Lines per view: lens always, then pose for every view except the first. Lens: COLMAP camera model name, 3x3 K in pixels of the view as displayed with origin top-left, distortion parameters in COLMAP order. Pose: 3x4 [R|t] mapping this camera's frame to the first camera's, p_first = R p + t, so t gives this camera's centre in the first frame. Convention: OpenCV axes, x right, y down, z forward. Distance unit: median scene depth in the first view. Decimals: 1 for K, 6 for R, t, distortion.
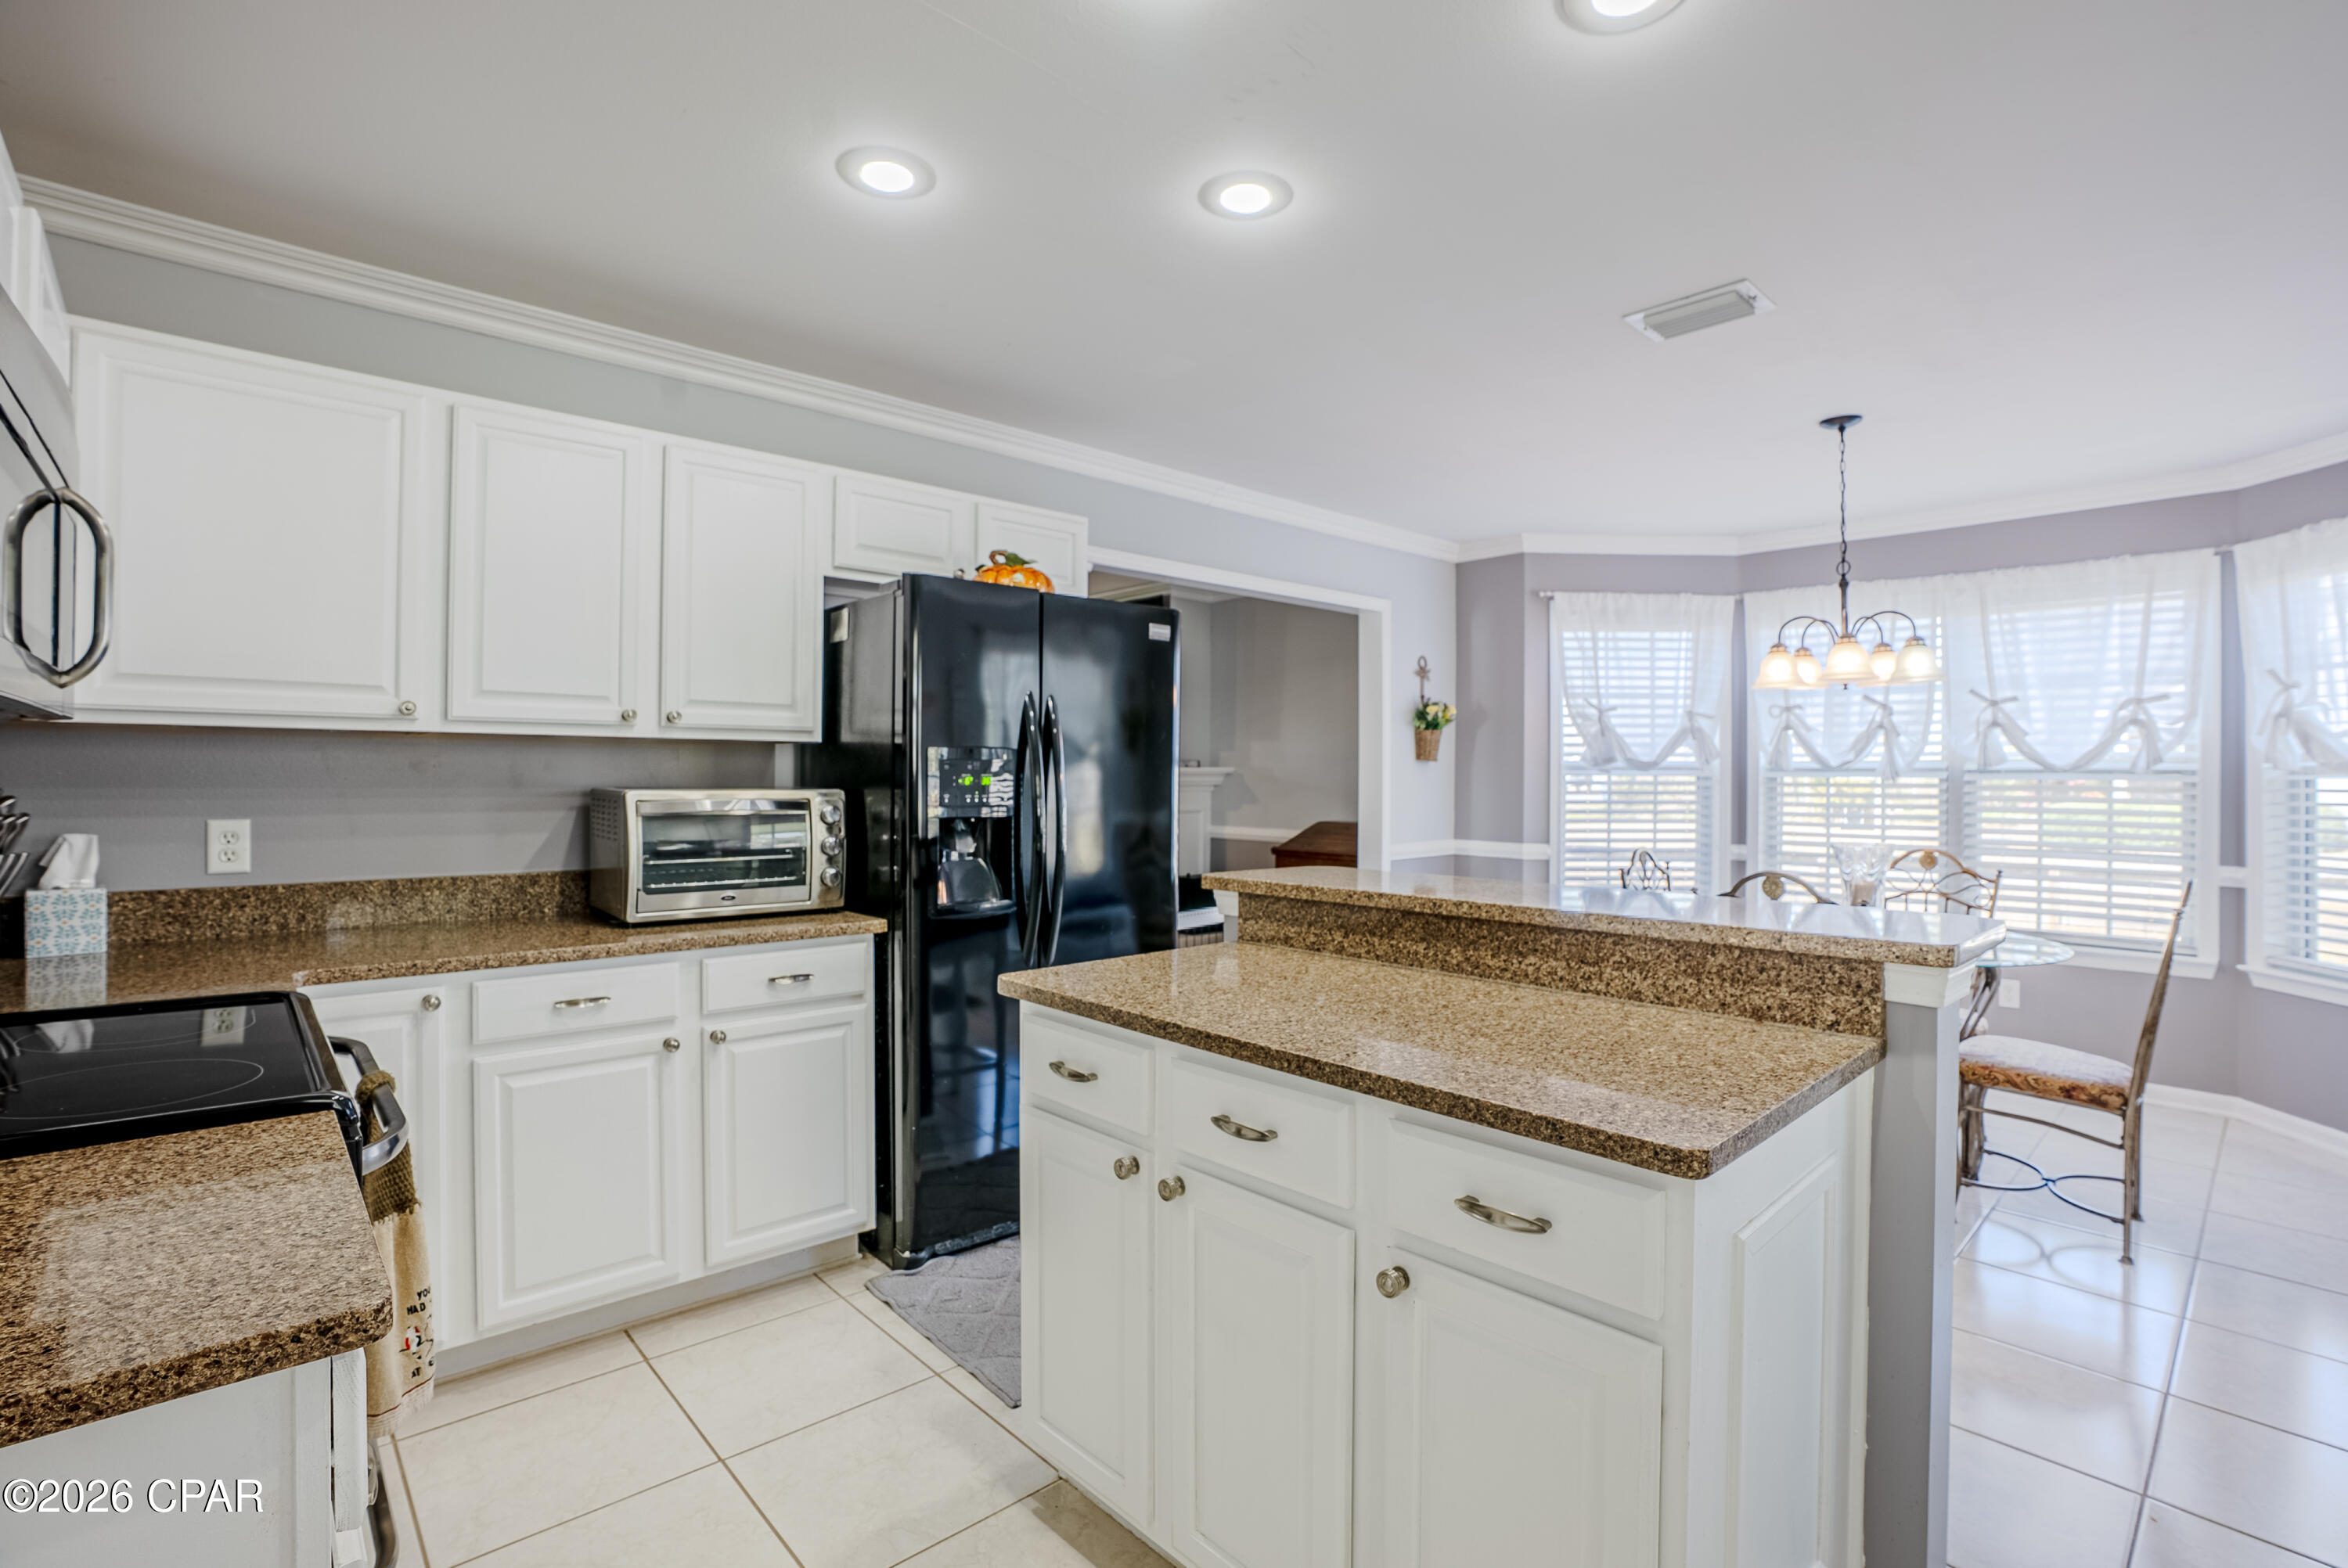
lens RADIAL K [[1079.6, 0, 1185.9], [0, 1079.6, 766.6], [0, 0, 1]] dist [-0.048319, -0.000192]
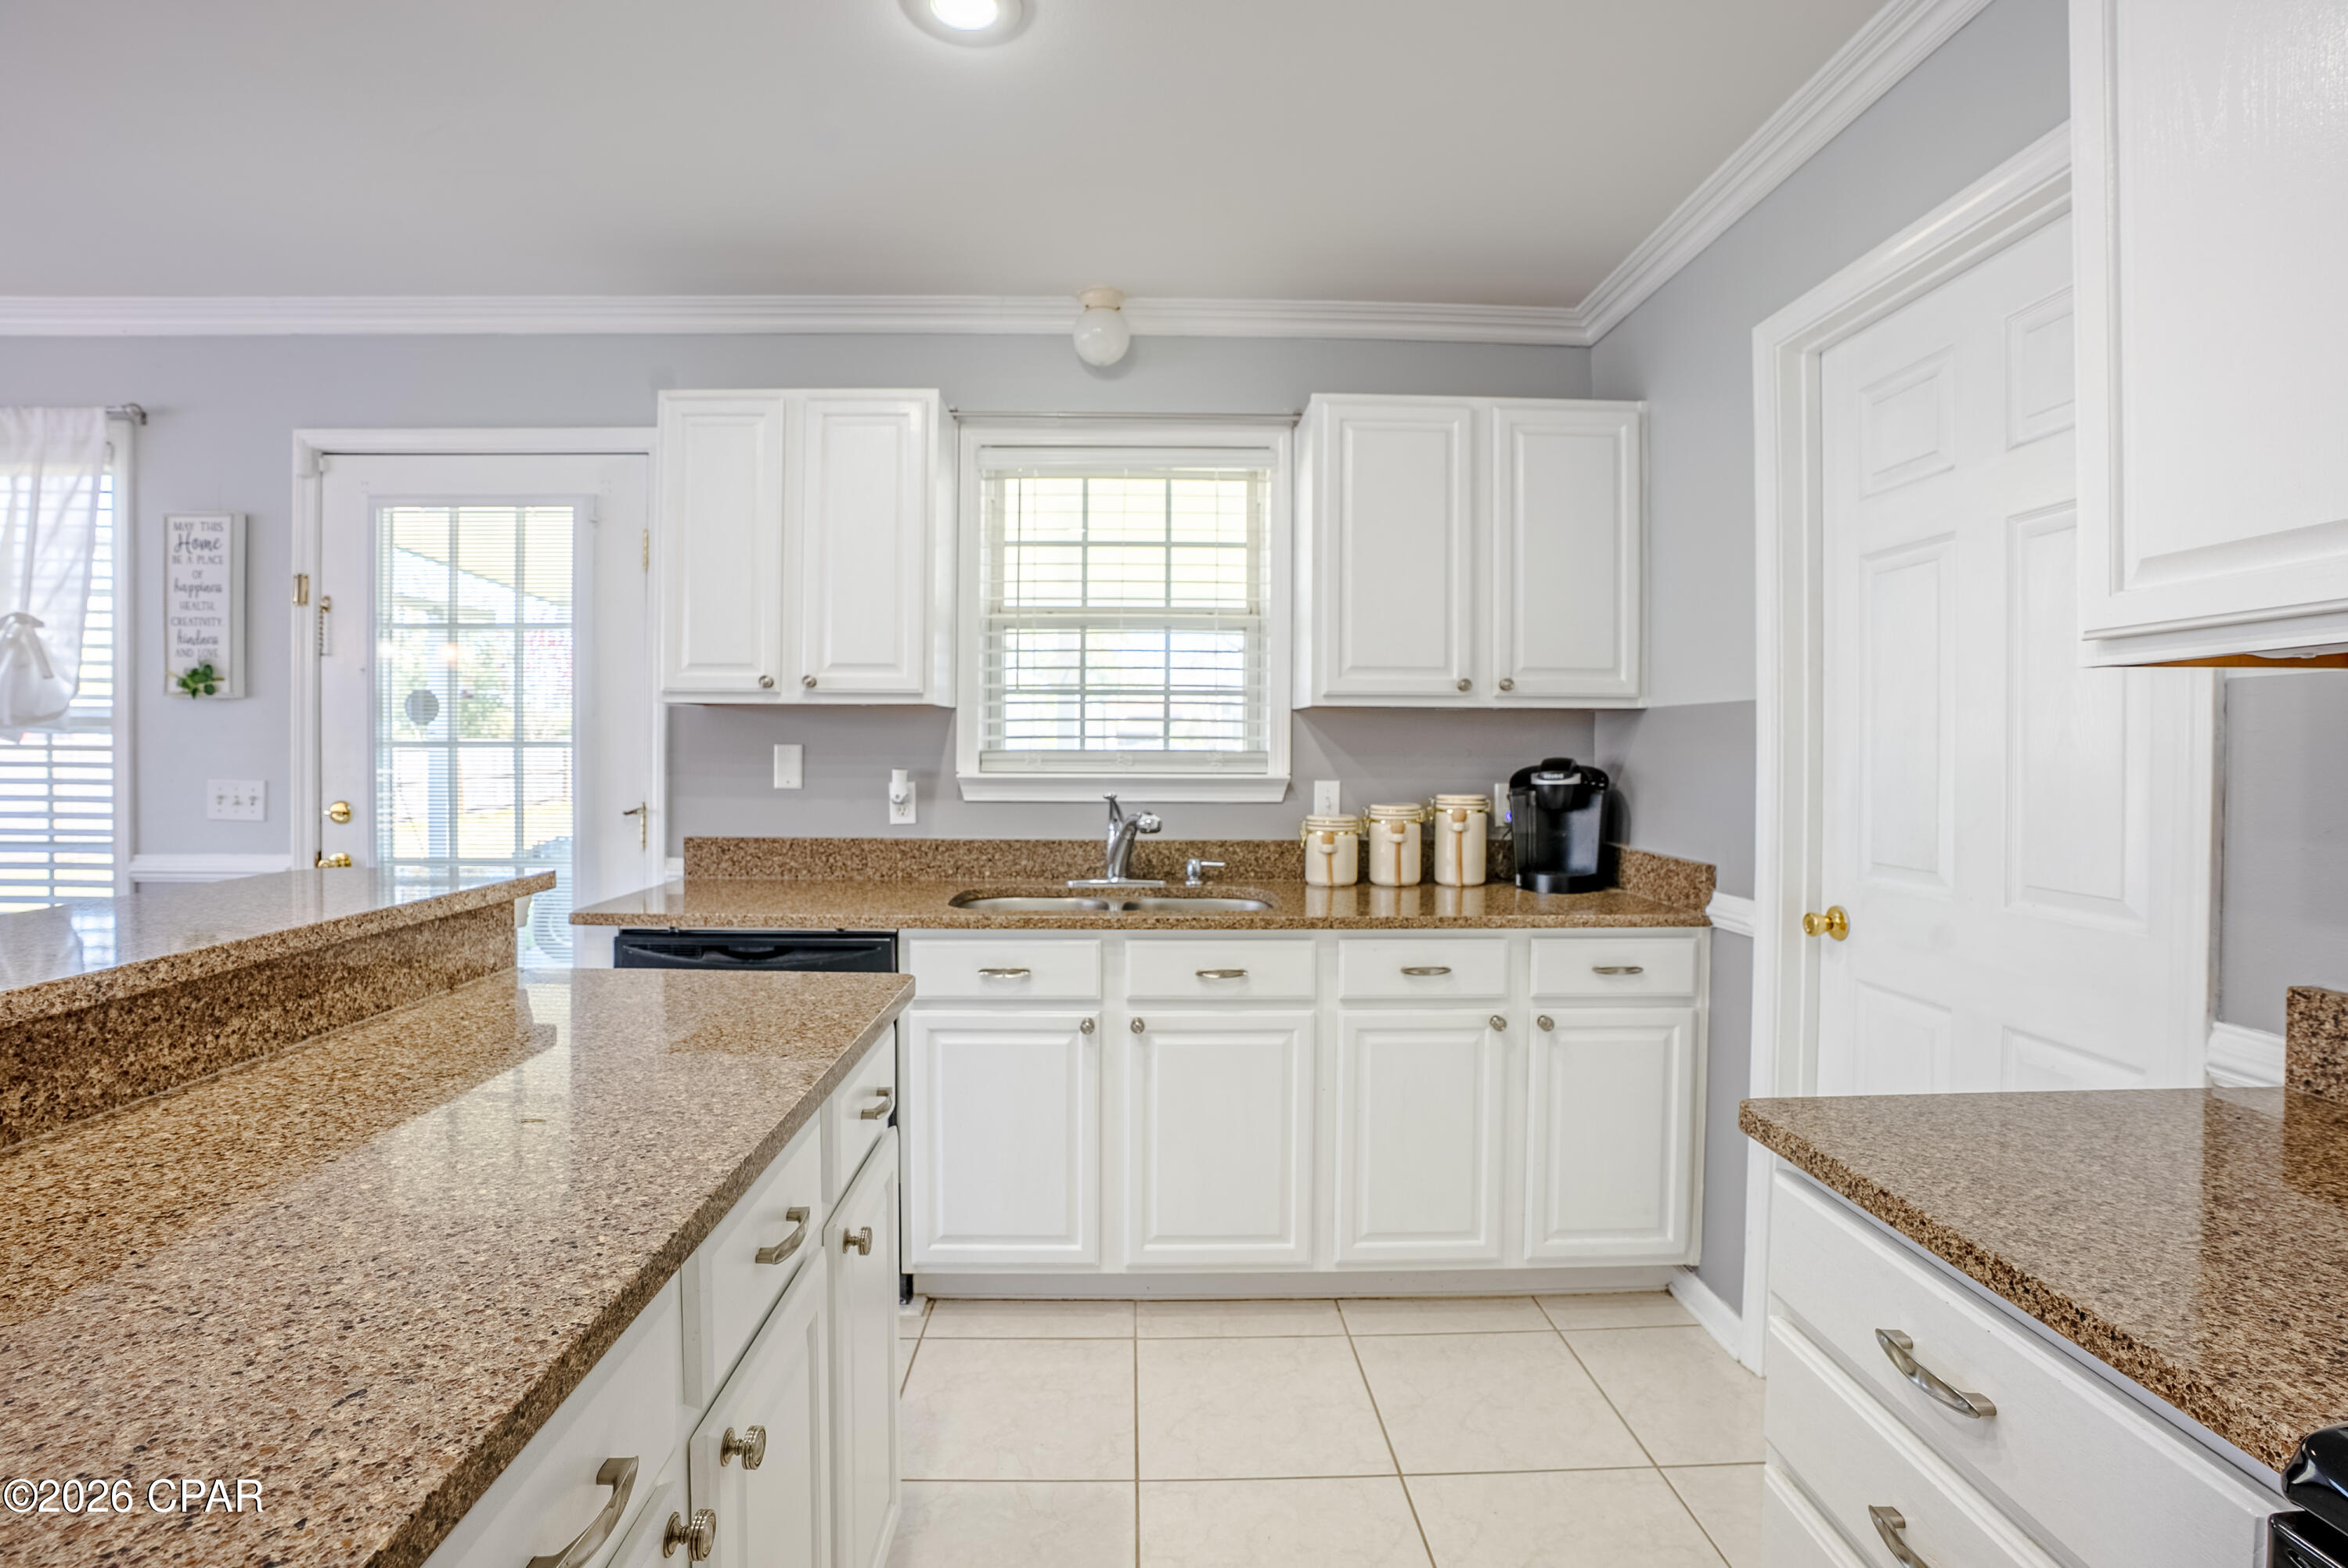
lens RADIAL K [[1090.9, 0, 1162.8], [0, 1090.9, 758.5], [0, 0, 1]] dist [-0.069889, 0.023312]
pose [[-0.750852, -0.017924, 0.660228, -0.279758], [-0.017127, 0.999824, 0.007665, 0.007879], [-0.660249, -0.005553, -0.751026, 0.650261]]
